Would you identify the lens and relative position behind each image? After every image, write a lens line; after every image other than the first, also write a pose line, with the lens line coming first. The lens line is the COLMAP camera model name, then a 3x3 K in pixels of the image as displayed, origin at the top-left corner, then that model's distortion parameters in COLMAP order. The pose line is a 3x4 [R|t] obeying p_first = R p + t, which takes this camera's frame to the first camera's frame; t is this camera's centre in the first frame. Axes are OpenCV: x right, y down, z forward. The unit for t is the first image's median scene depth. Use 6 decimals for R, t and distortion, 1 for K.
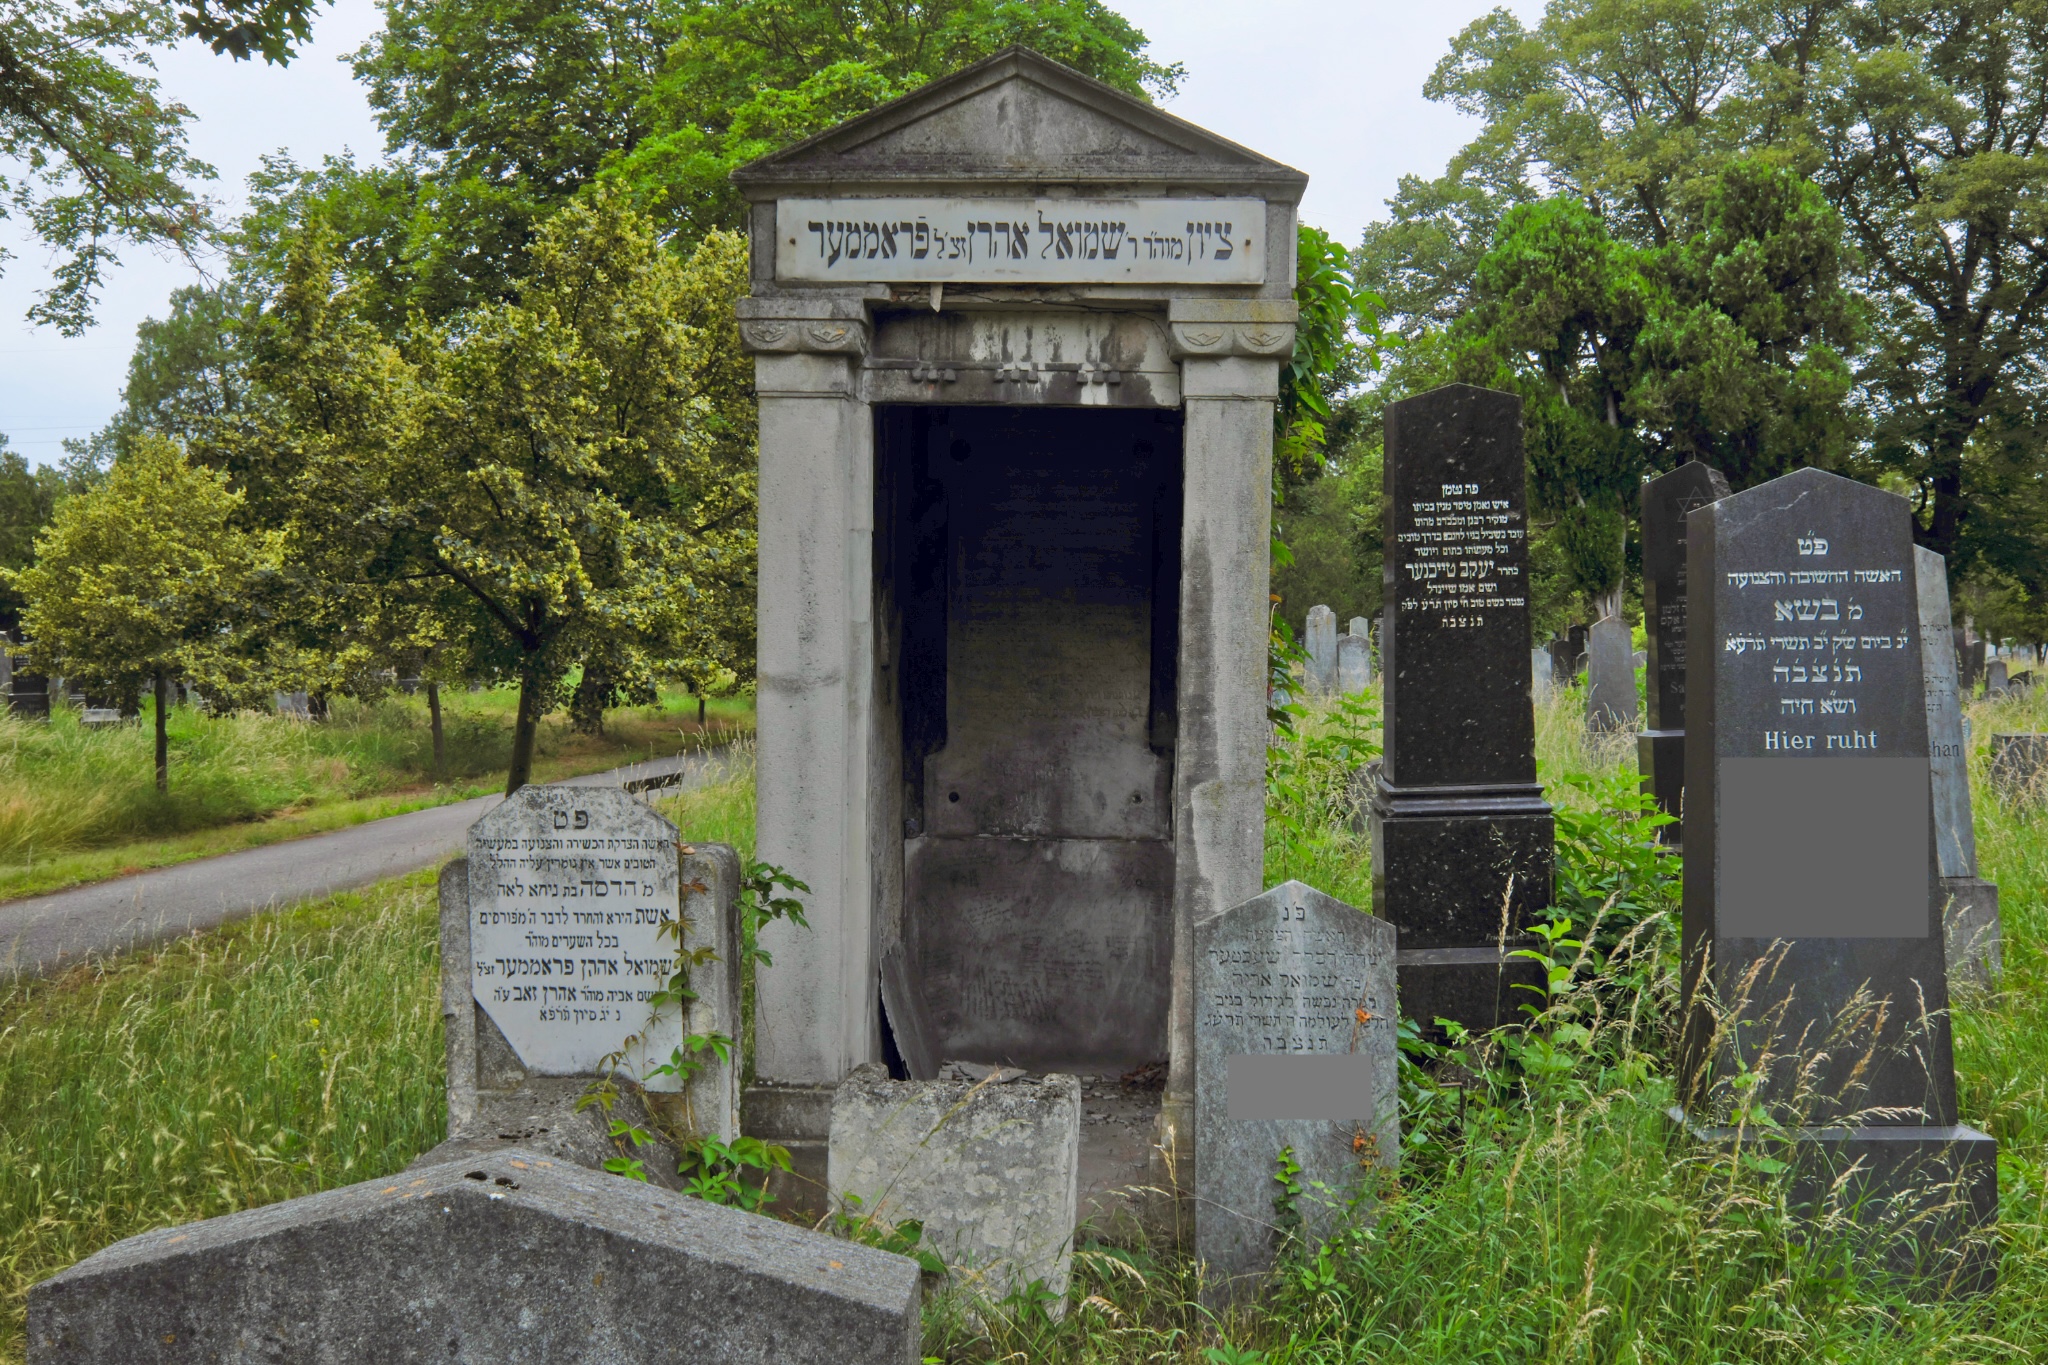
lens RADIAL K [[1765.2, 0, 1023.6], [0, 1765.2, 665.0], [0, 0, 1]] dist [-0.013574, 0.000867]
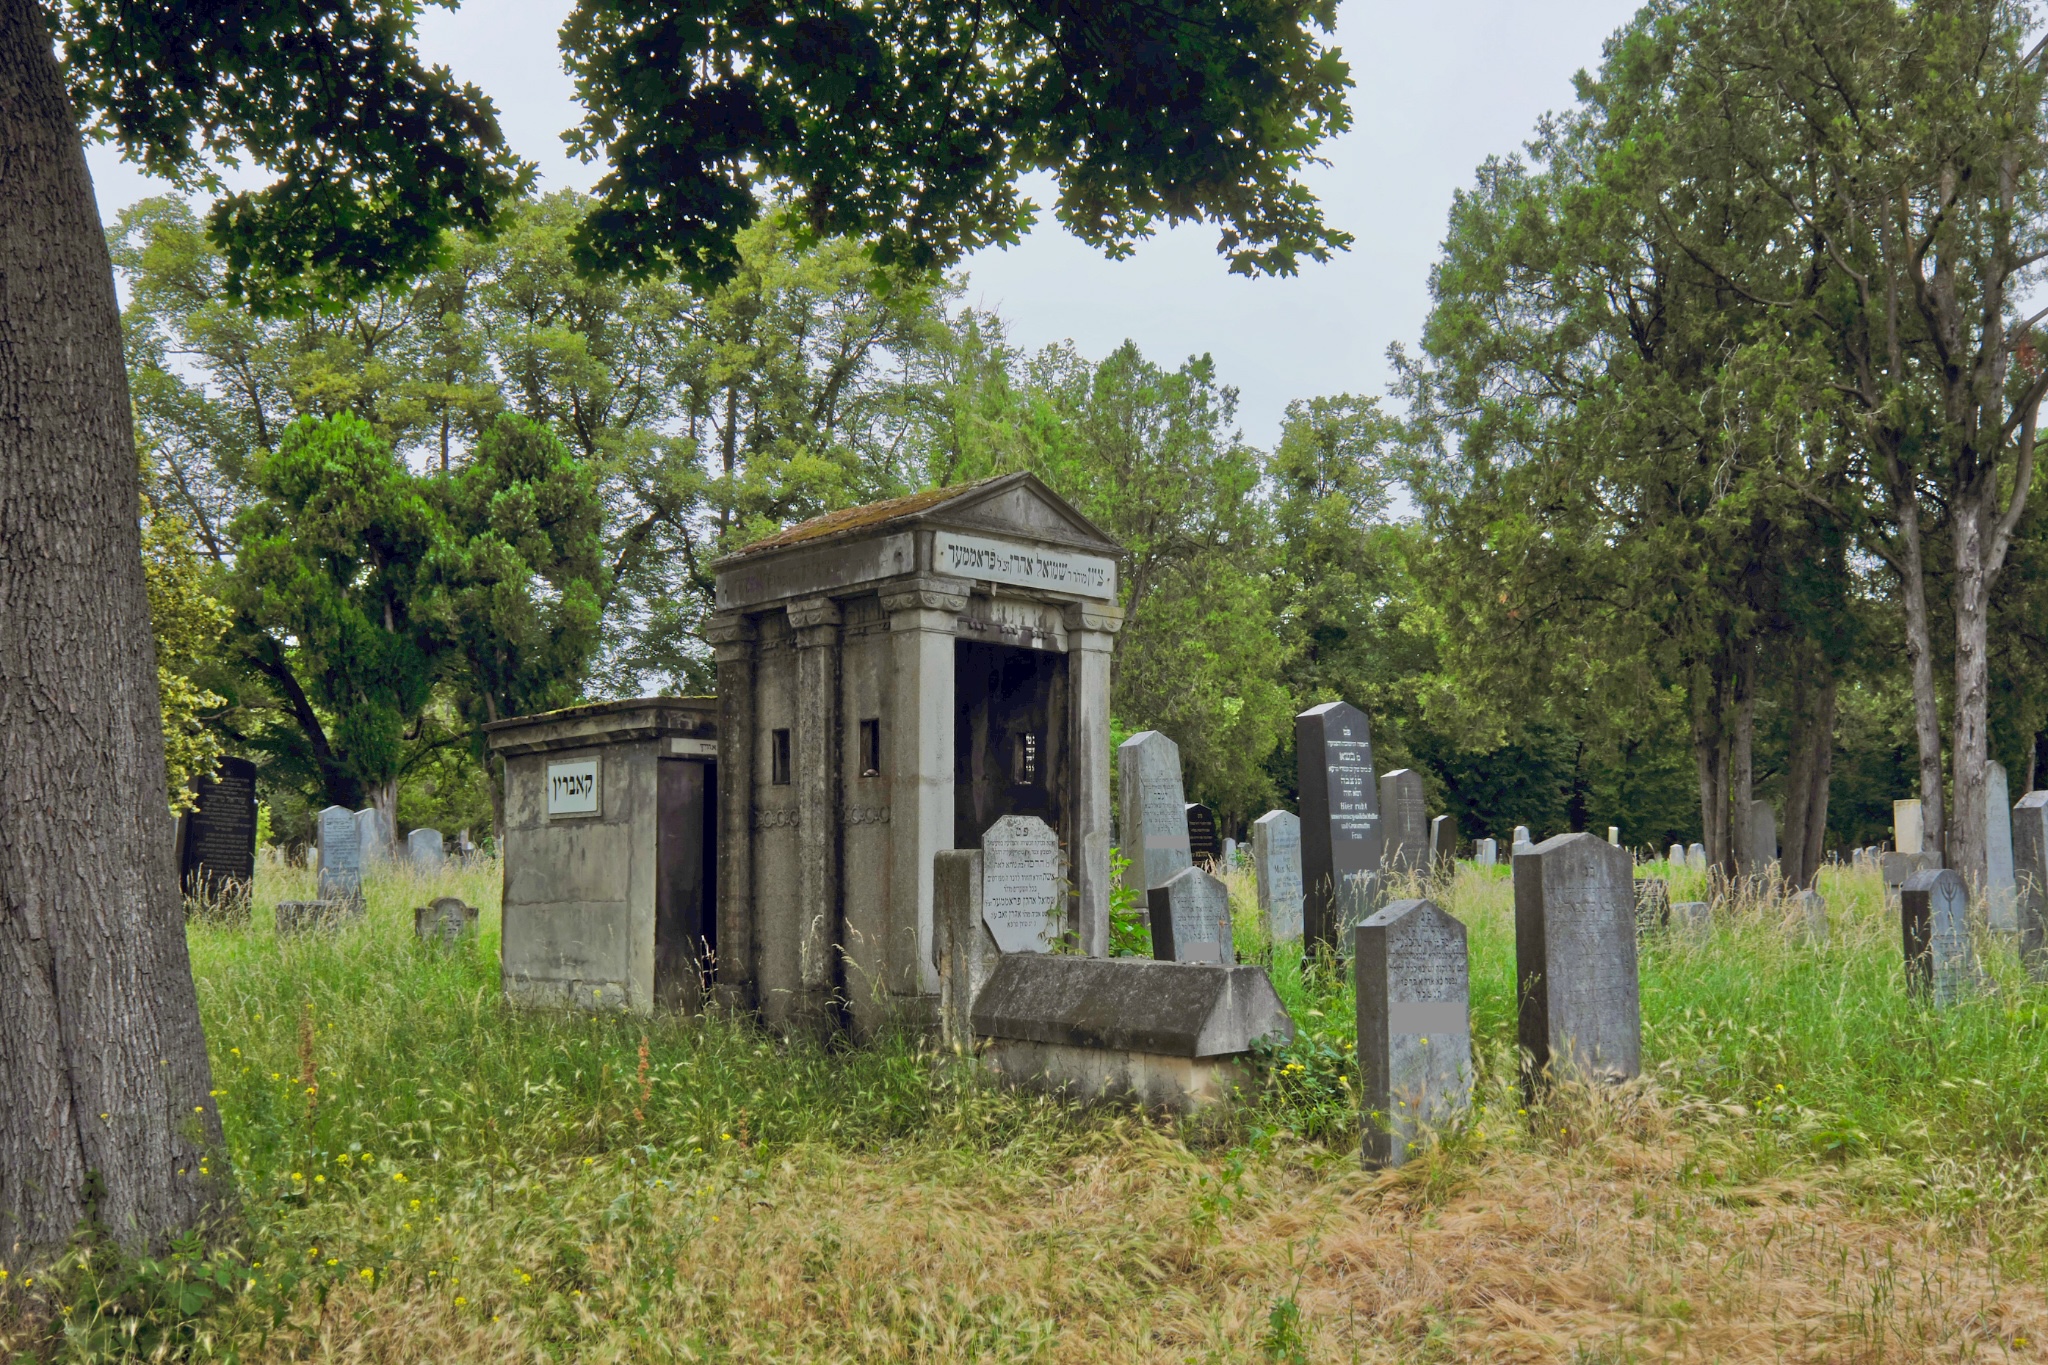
lens RADIAL K [[1765.2, 0, 1025.1], [0, 1765.2, 688.3], [0, 0, 1]] dist [-0.013574, 0.000867]
pose [[0.716945, 0.064827, 0.694109, -1.371817], [0.006765, 0.994973, -0.099913, 0.100671], [-0.697097, 0.076328, 0.712902, -0.428992]]
